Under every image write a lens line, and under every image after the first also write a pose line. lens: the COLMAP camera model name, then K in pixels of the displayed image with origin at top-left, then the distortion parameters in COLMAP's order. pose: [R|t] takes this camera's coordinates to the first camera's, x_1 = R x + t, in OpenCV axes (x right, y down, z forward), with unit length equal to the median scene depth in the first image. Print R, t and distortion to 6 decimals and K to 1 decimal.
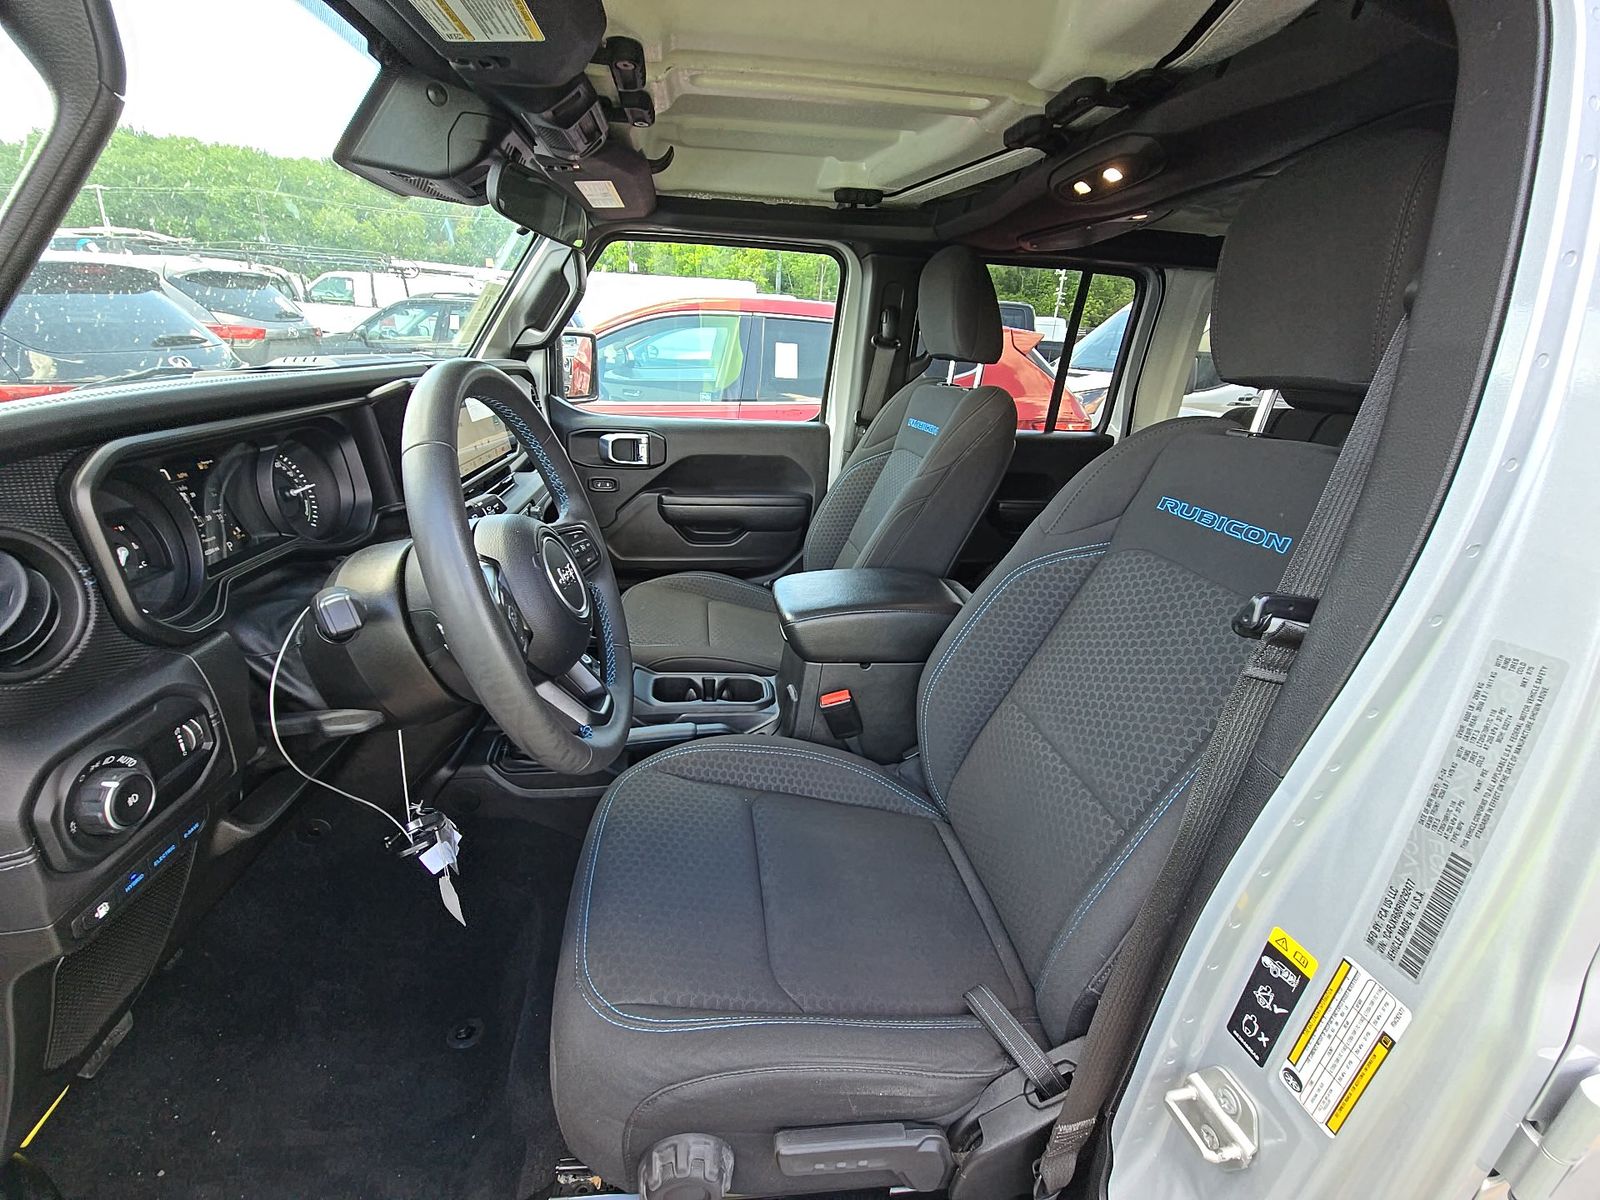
lens RADIAL K [[640.1, 0, 800.3], [0, 640.1, 594.5], [0, 0, 1]] dist [-0.001628, -0.000481]
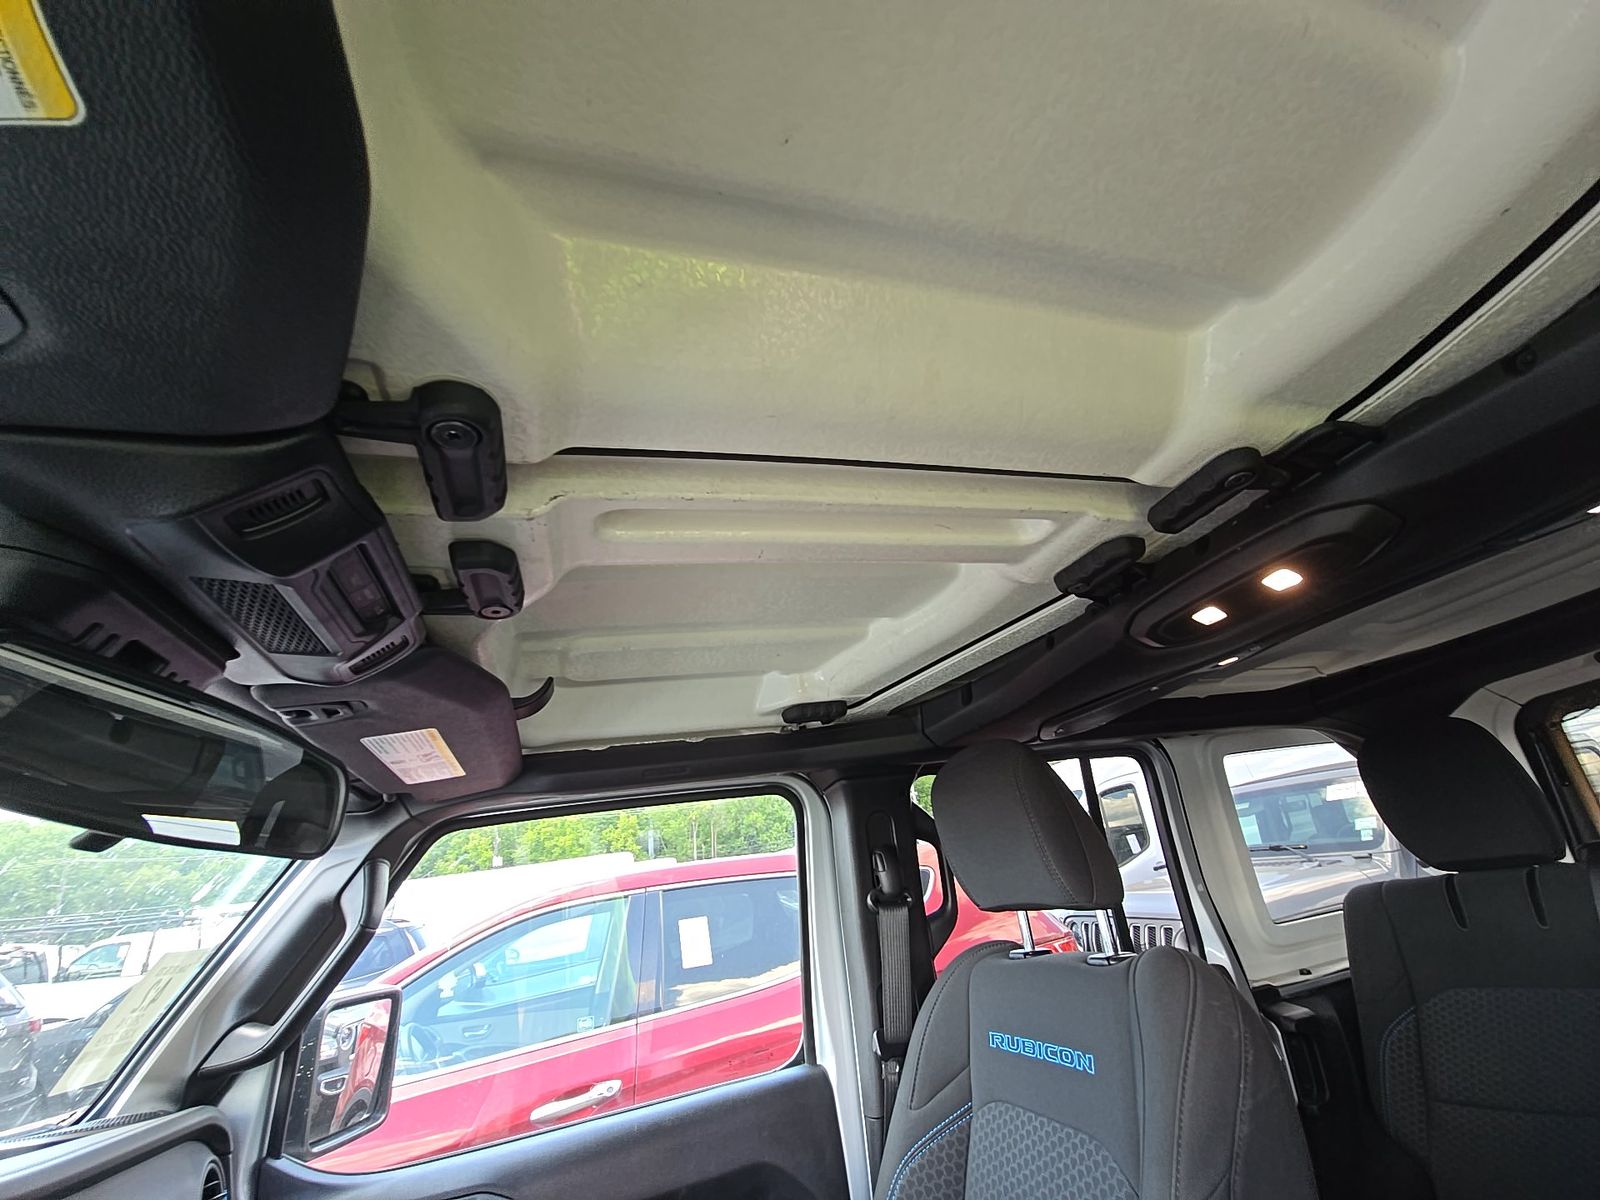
lens RADIAL K [[640.1, 0, 800.3], [0, 640.1, 594.5], [0, 0, 1]] dist [-0.001628, -0.000481]
pose [[0.966954, -0.104861, 0.232386, -0.082732], [0.240389, 0.678625, -0.694032, -0.205334], [-0.084926, 0.726961, 0.681407, 0.397639]]
